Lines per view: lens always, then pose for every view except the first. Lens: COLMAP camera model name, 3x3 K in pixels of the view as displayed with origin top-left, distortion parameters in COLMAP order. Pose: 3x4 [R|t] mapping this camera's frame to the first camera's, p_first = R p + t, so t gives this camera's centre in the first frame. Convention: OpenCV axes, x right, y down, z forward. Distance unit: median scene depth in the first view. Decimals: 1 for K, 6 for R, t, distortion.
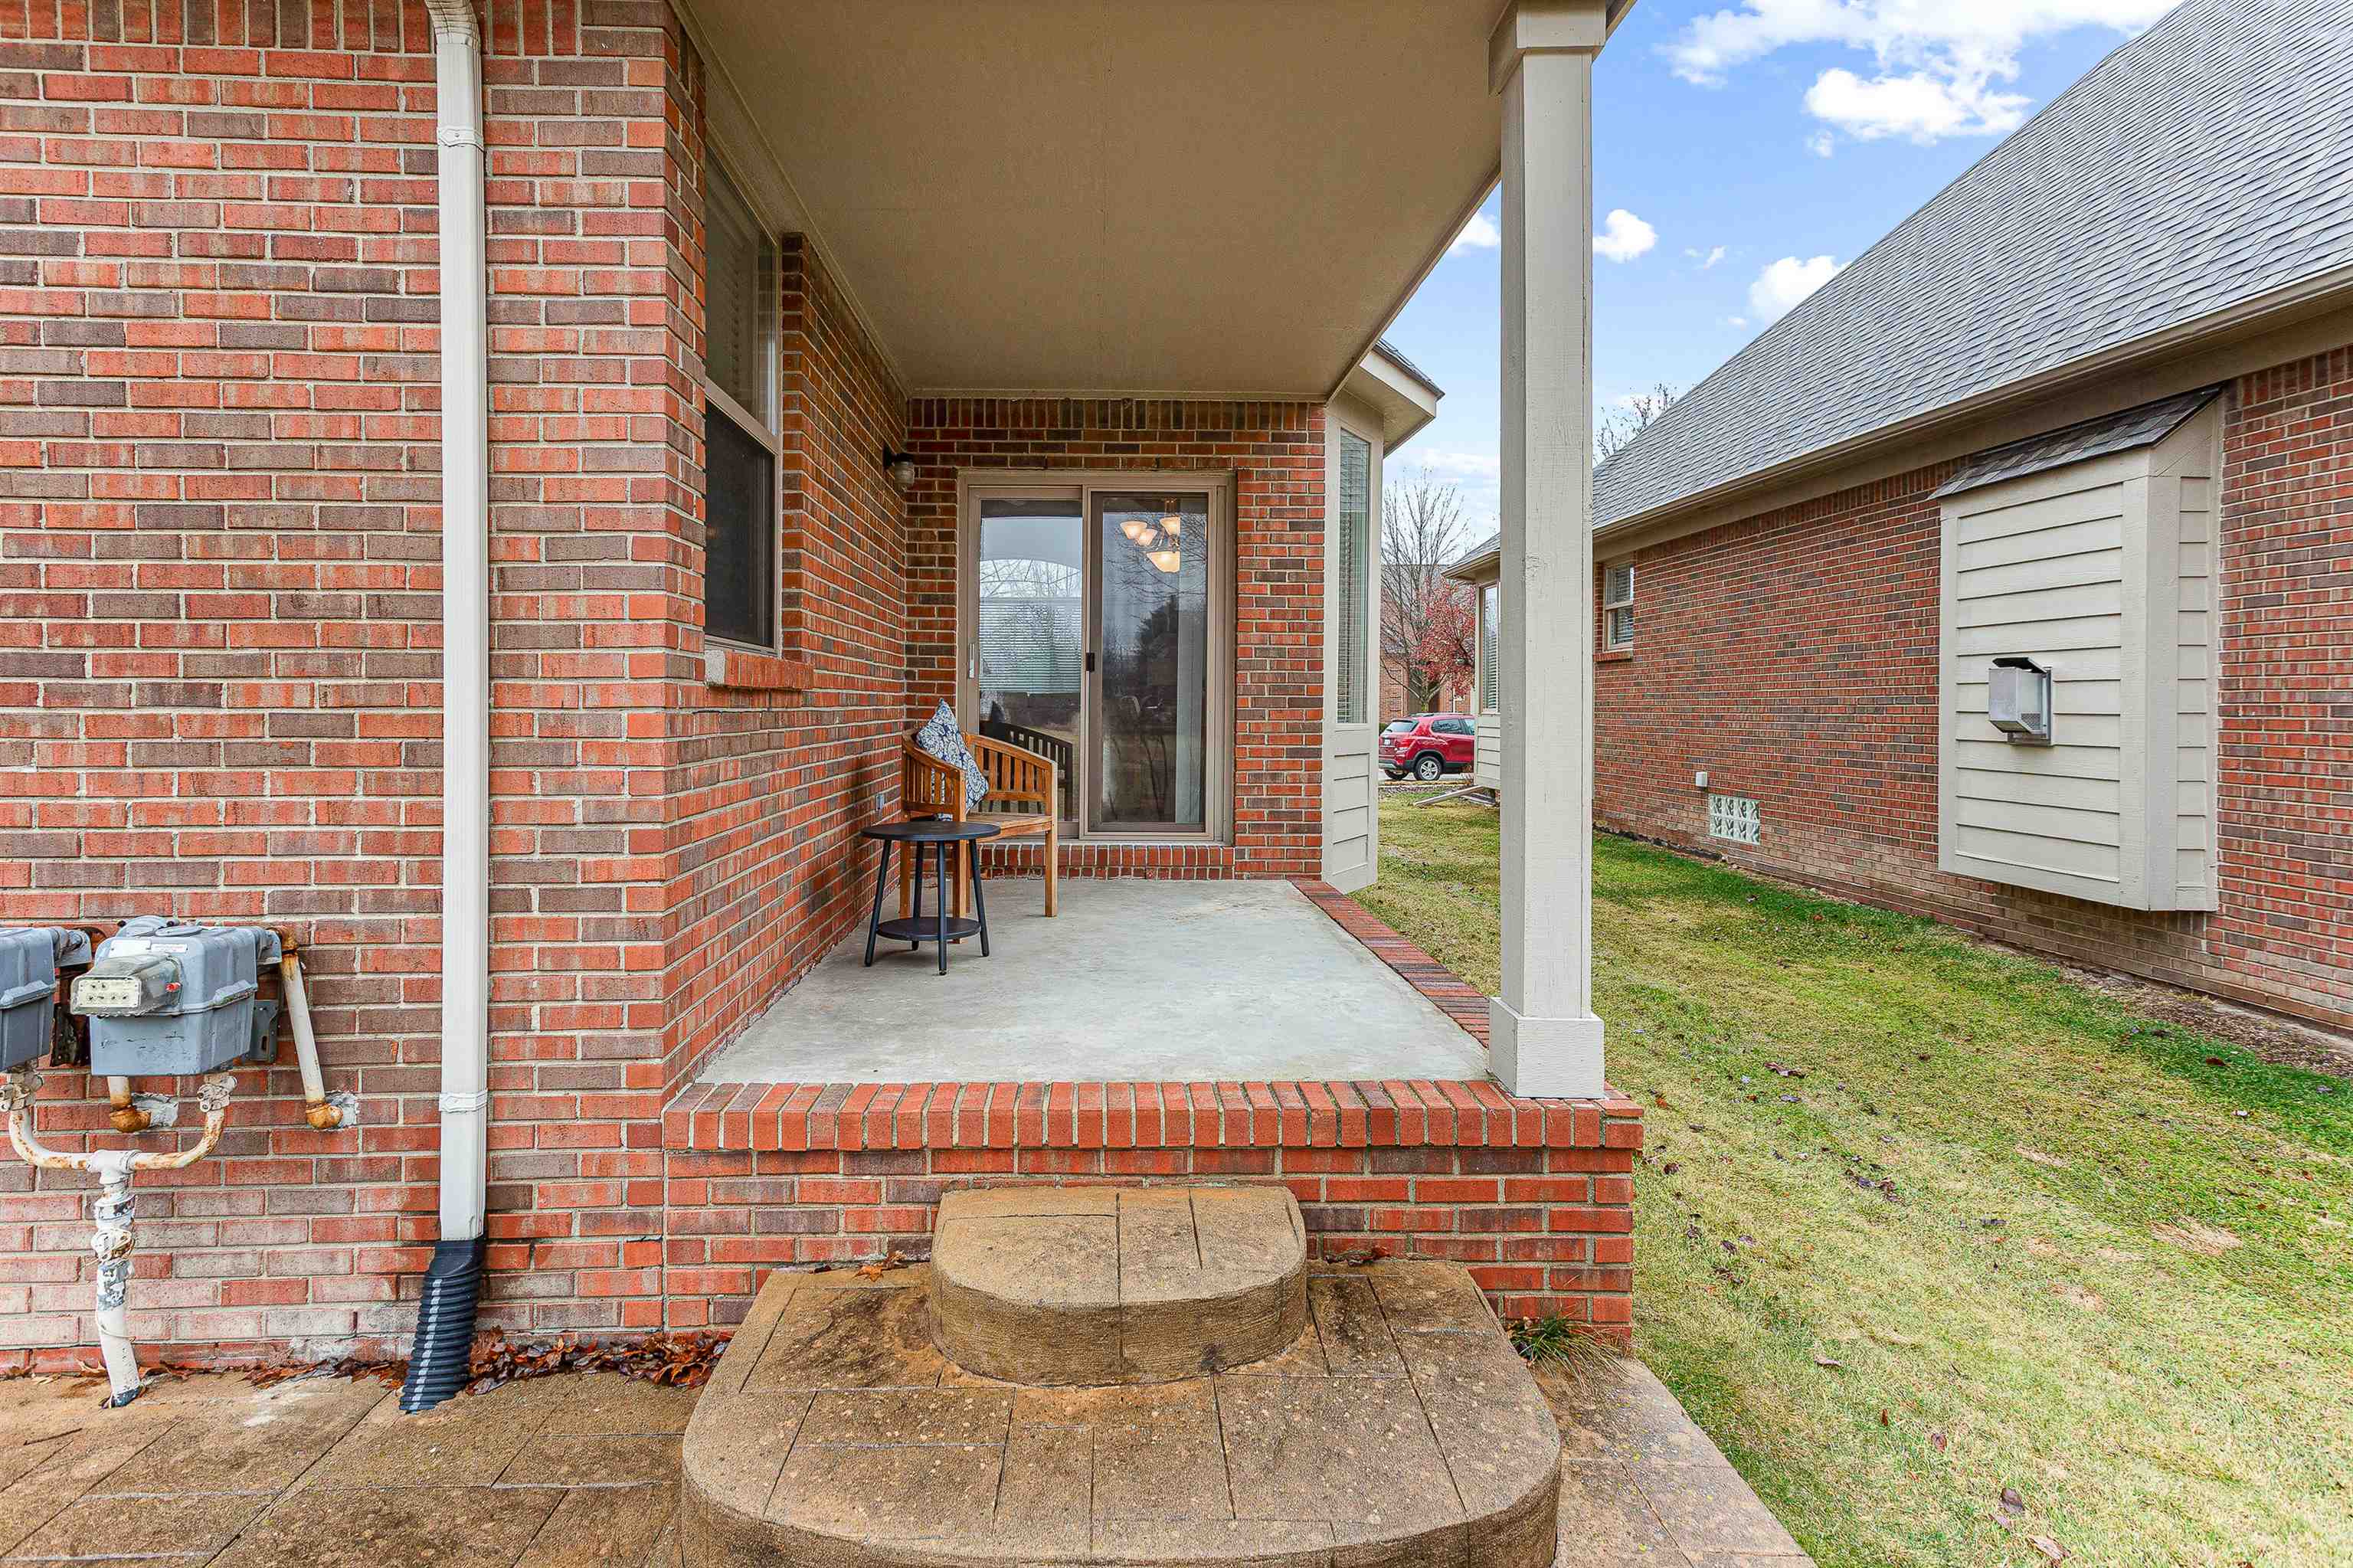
lens RADIAL K [[1164.0, 0, 1115.4], [0, 1164.0, 703.8], [0, 0, 1]] dist [0.023776, 0.003150]
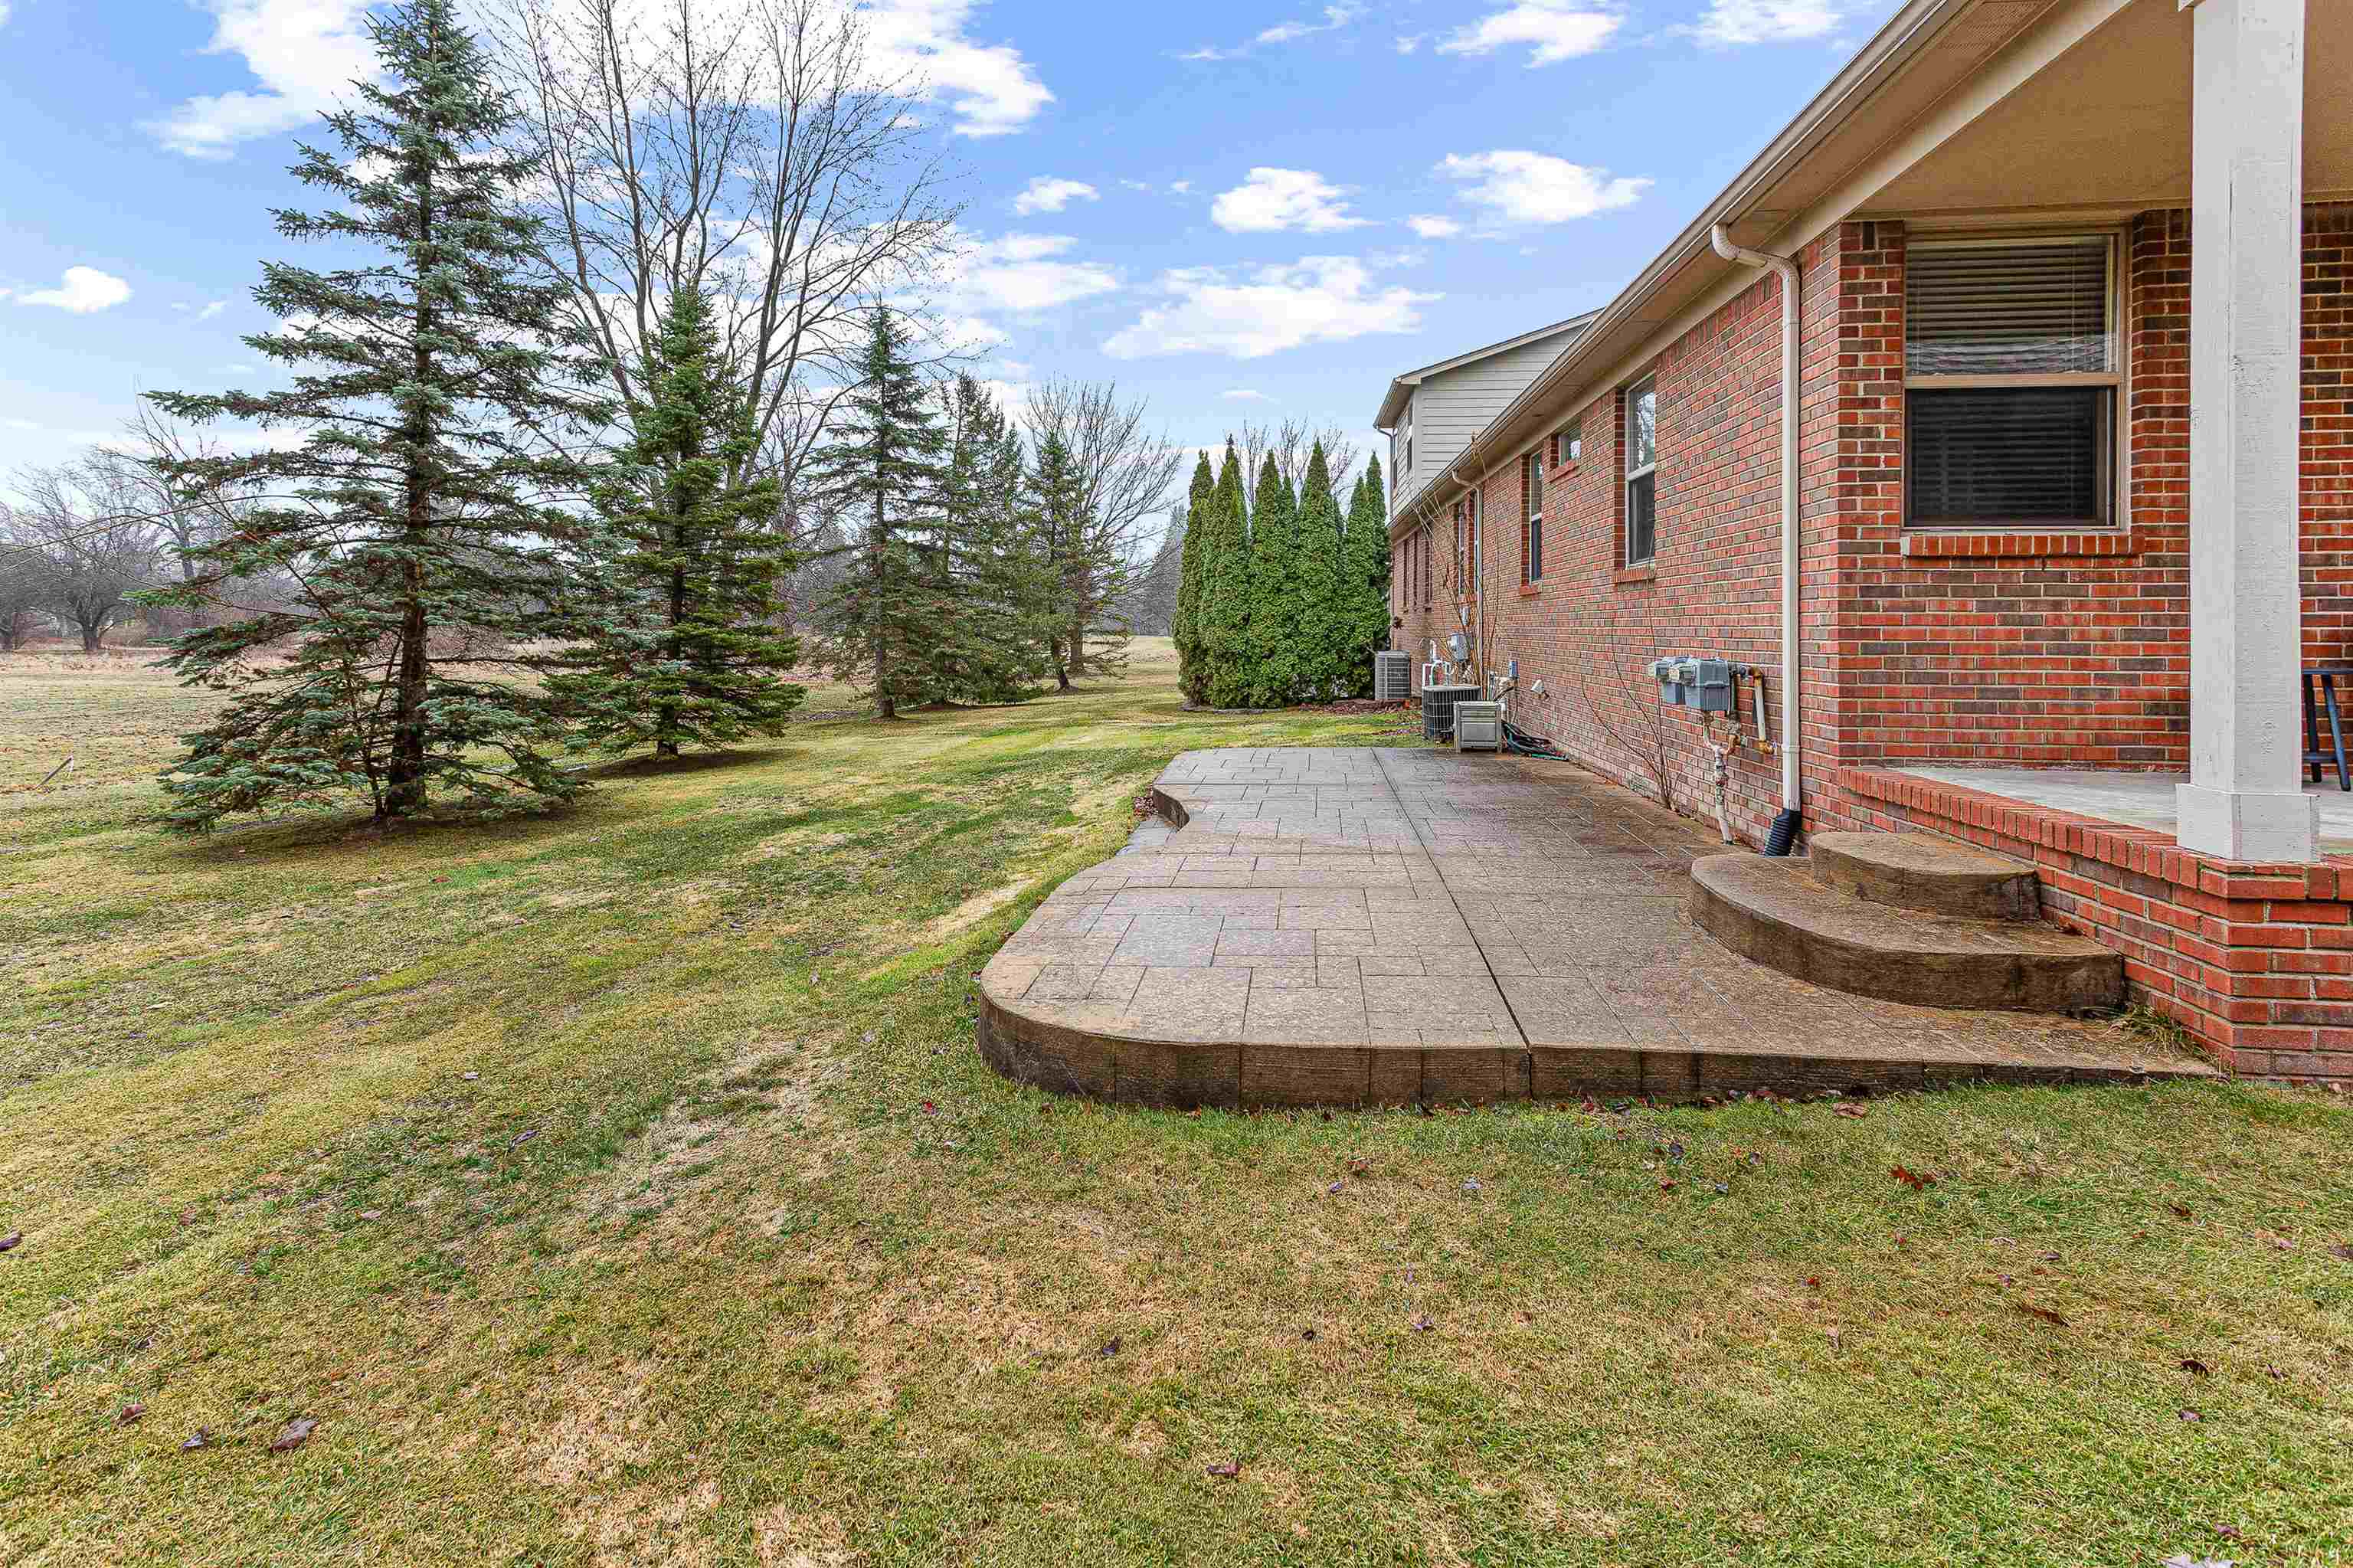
lens RADIAL K [[1152.0, 0, 1179.8], [0, 1152.0, 612.4], [0, 0, 1]] dist [0.021762, 0.004880]
pose [[-0.112540, -0.010859, -0.993588, 1.173247], [0.000552, 0.999939, -0.010991, 0.067282], [0.993647, -0.001786, -0.112527, 0.061604]]
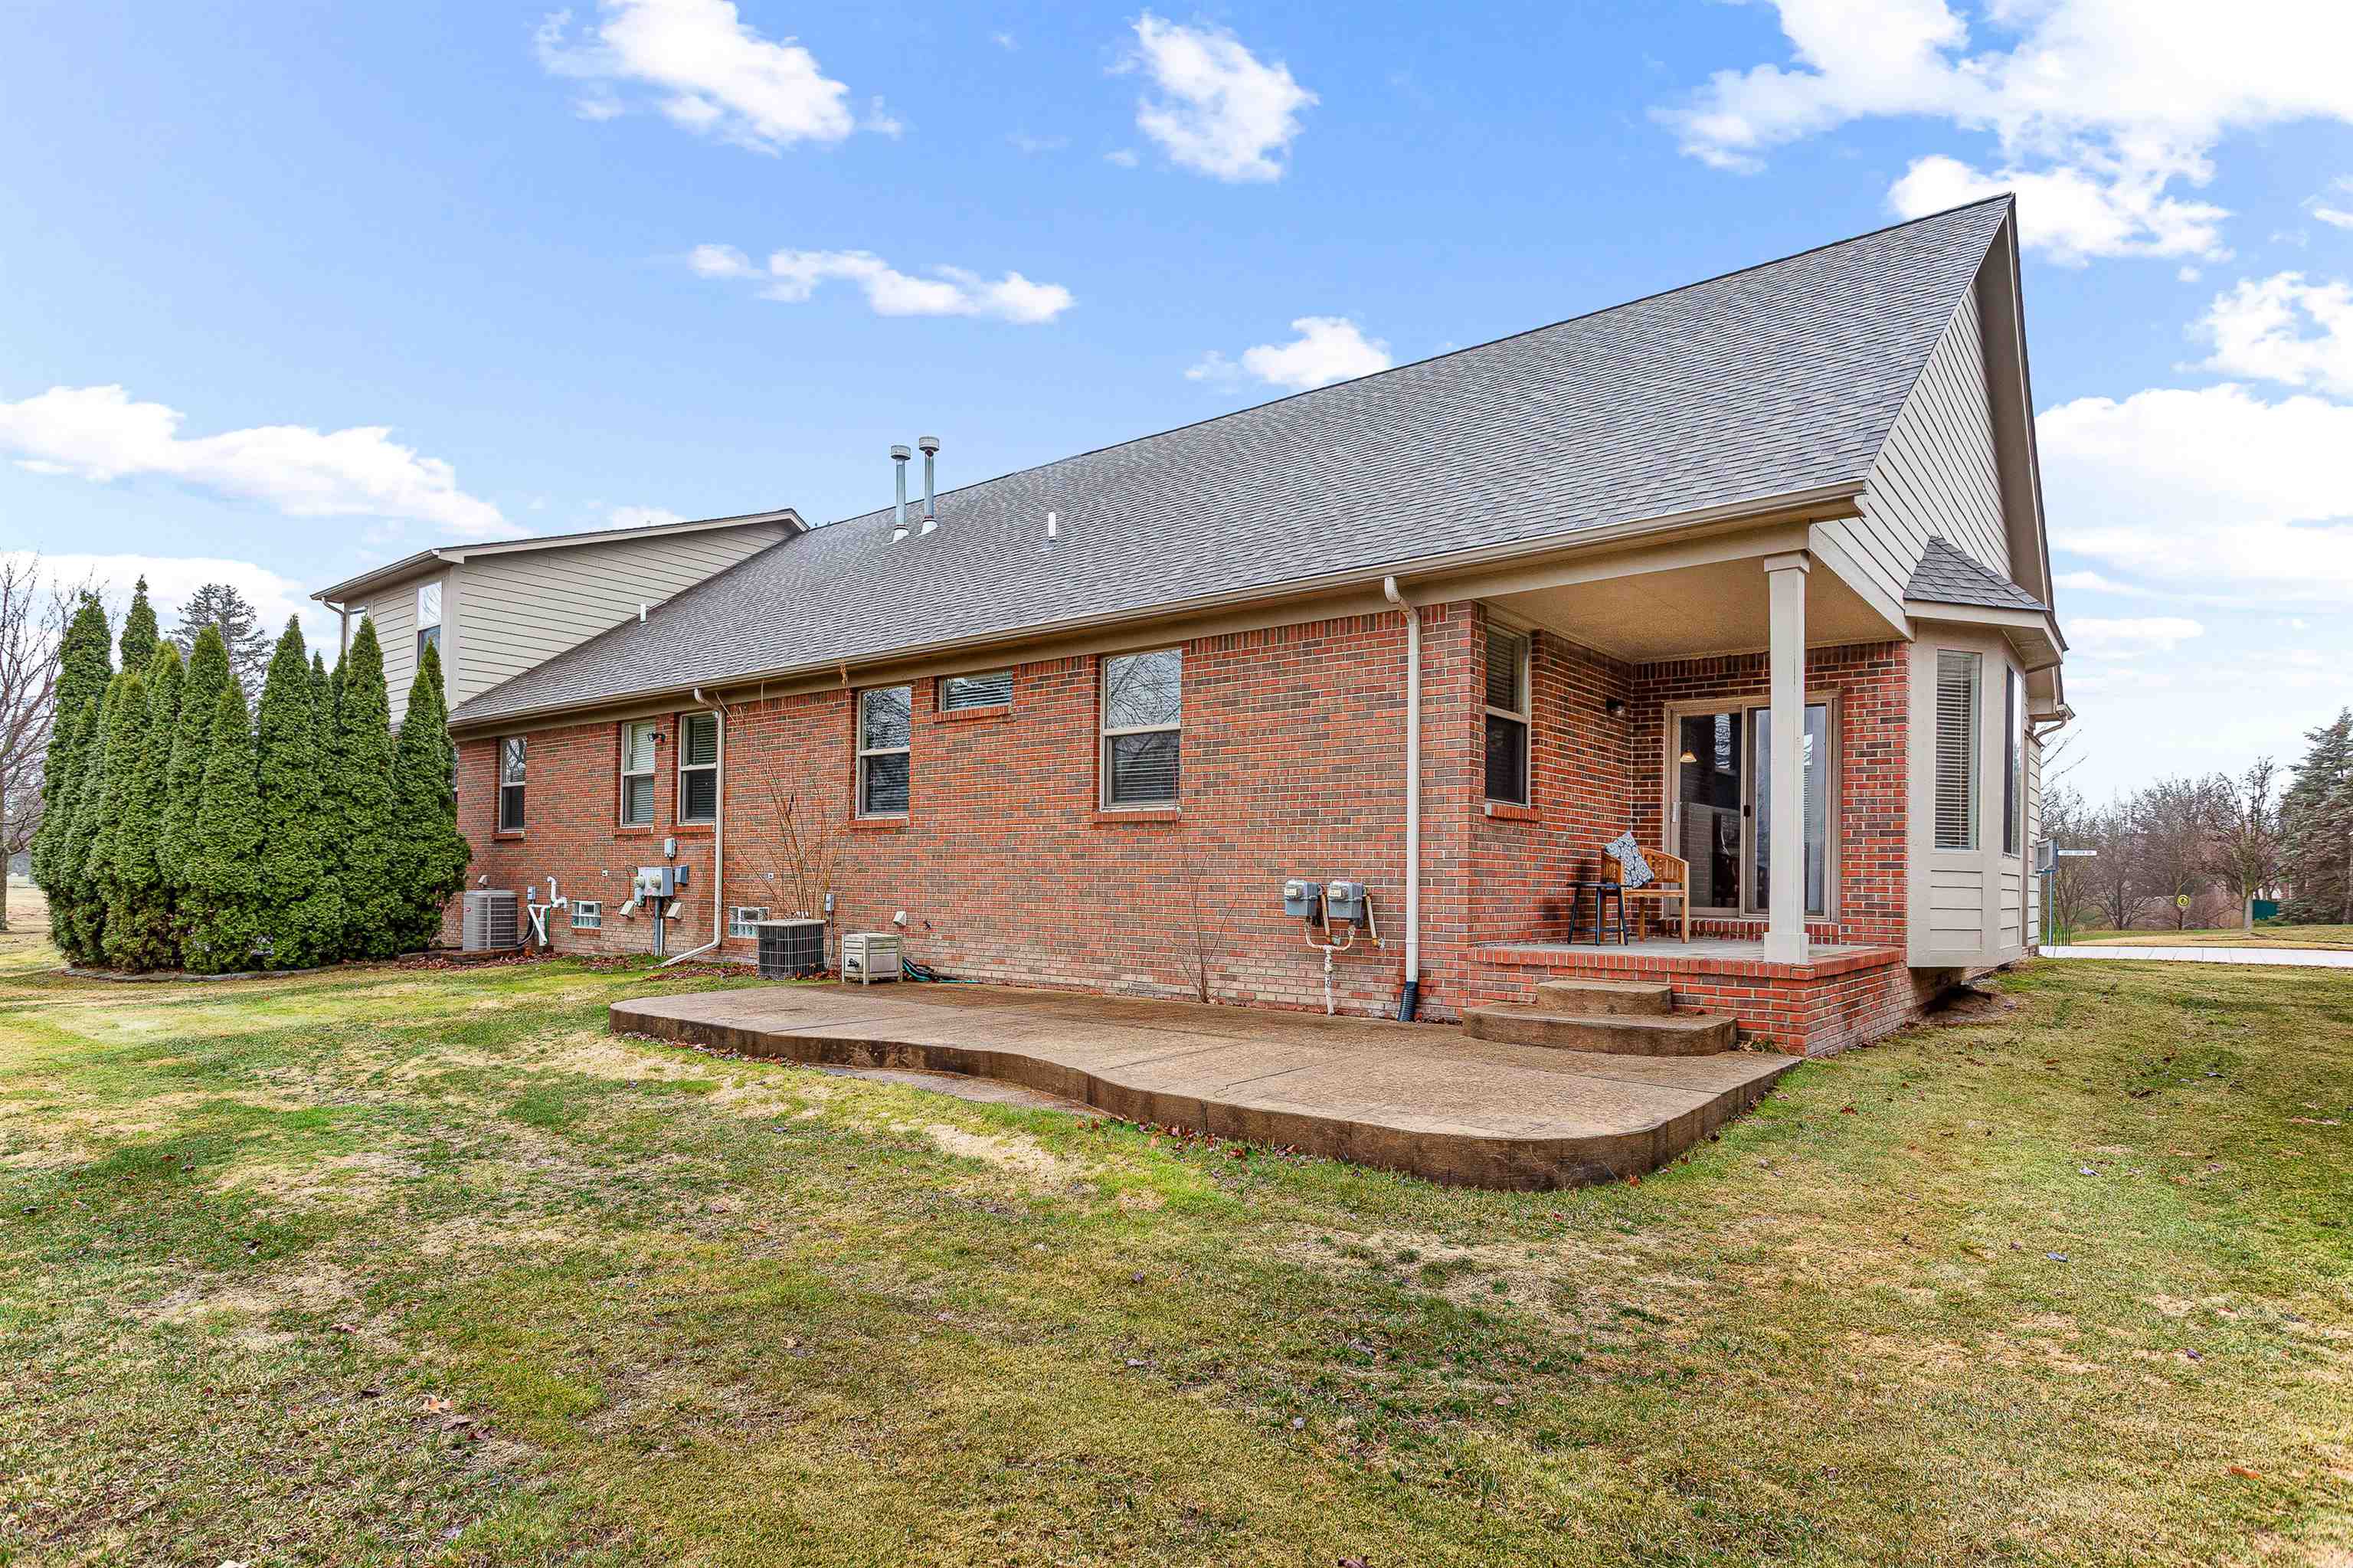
lens RADIAL K [[1251.3, 0, 1154.0], [0, 1251.3, 849.4], [0, 0, 1]] dist [0.013059, -0.001341]
pose [[0.757645, -0.006327, -0.652636, 0.792315], [-0.012379, 0.999634, -0.024062, 0.114405], [0.652549, 0.026309, 0.757289, -1.423301]]
